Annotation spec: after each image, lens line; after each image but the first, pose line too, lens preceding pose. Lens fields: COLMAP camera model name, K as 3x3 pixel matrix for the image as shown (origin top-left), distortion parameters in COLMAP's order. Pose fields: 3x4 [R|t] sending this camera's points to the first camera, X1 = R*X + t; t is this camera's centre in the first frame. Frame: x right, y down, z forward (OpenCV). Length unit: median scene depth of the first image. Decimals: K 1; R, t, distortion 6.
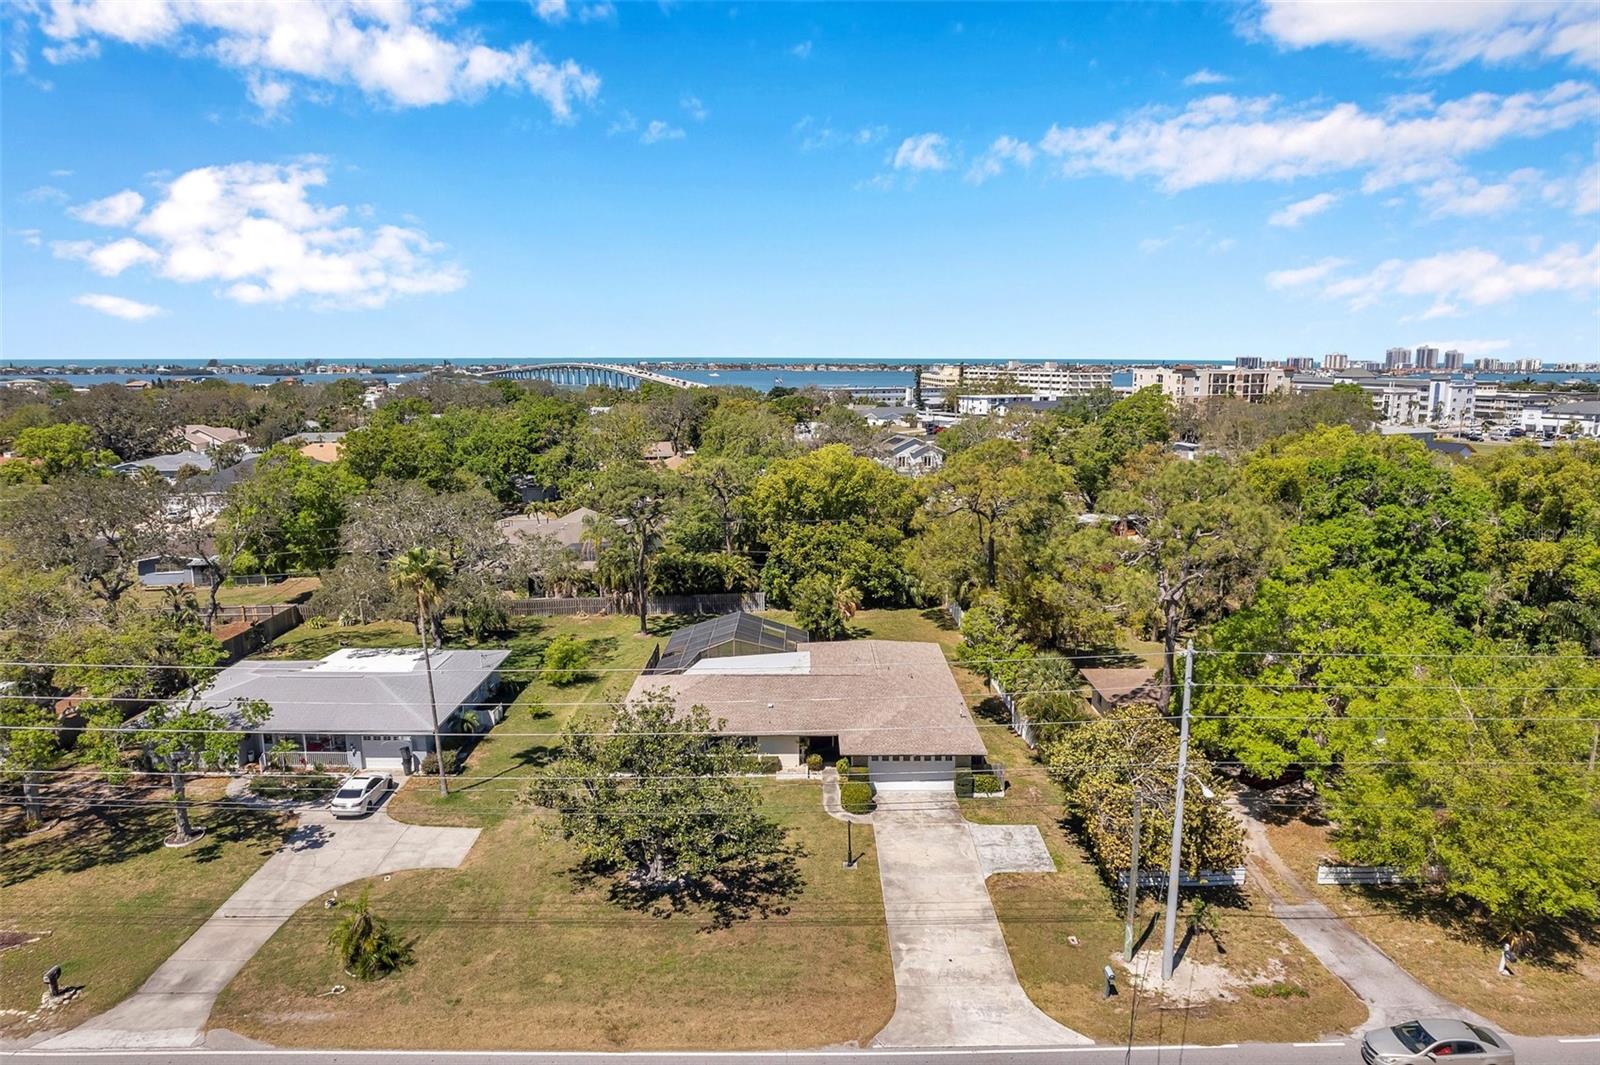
lens RADIAL K [[1033.1, 0, 818.2], [0, 1033.1, 529.2], [0, 0, 1]] dist [-0.079193, 0.069522]
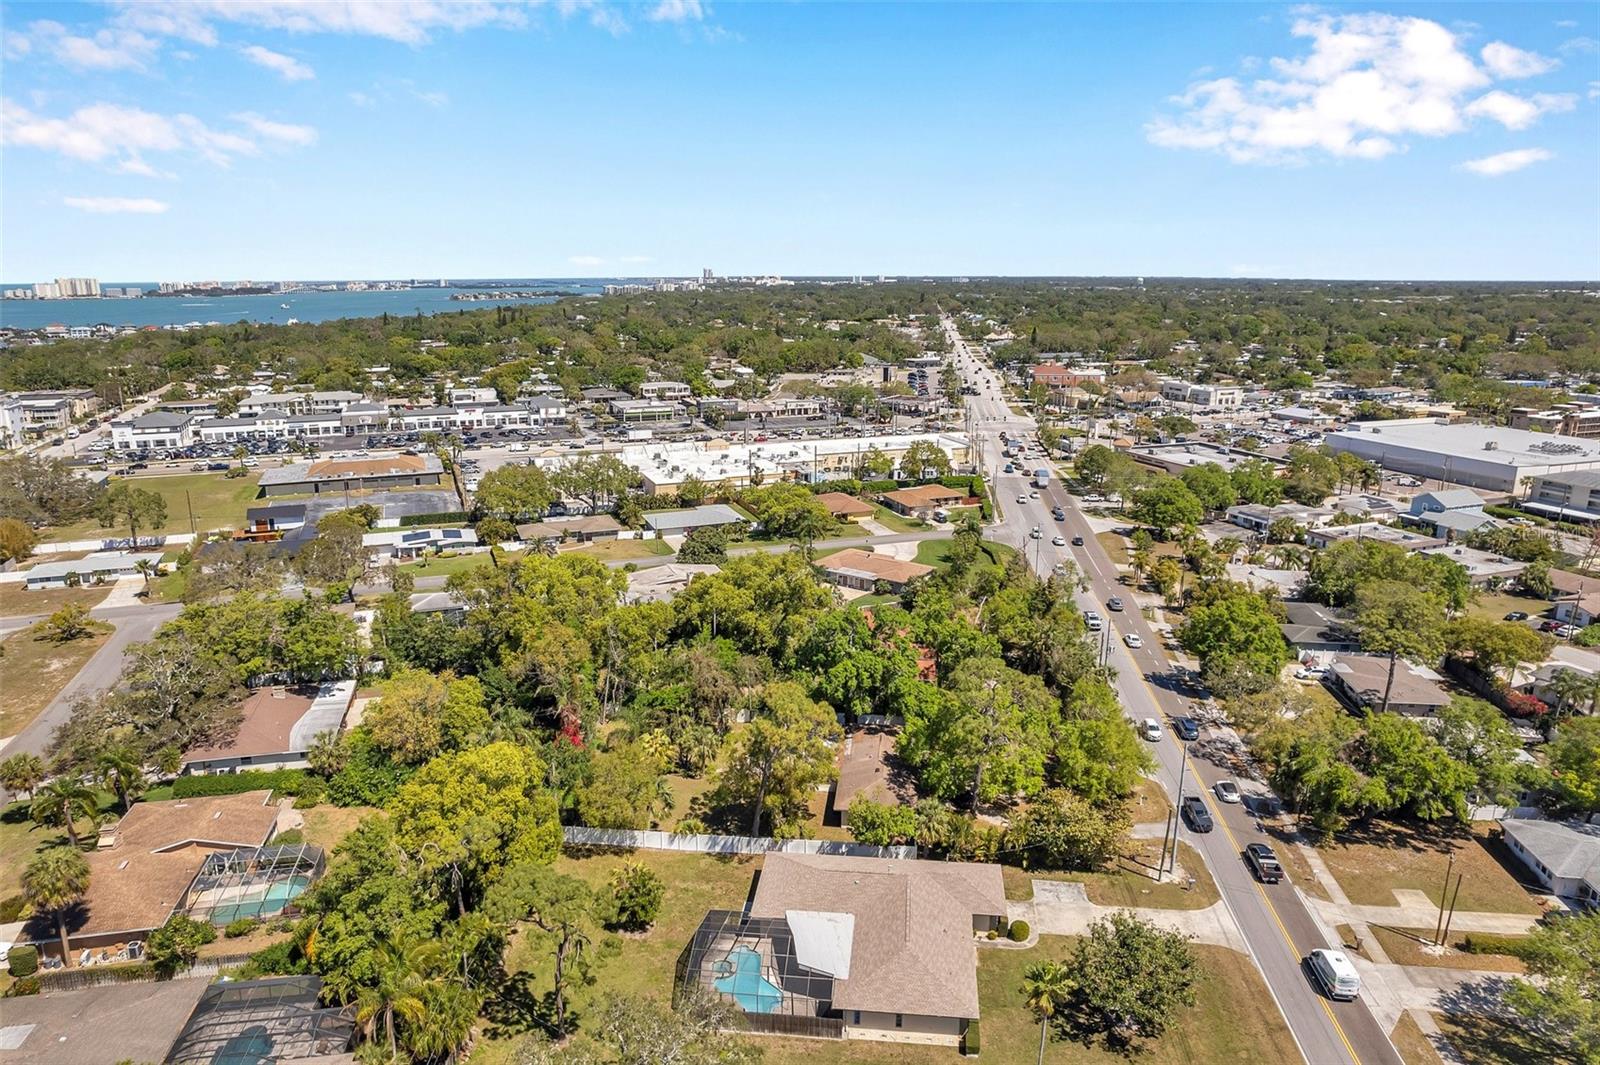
lens RADIAL K [[1042.8, 0, 803.1], [0, 1042.8, 557.9], [0, 0, 1]] dist [-0.080628, 0.068582]
pose [[0.126289, -0.263653, 0.956315, -1.081258], [0.169068, 0.955650, 0.241143, -0.575741], [-0.977480, 0.131228, 0.165263, 0.768308]]
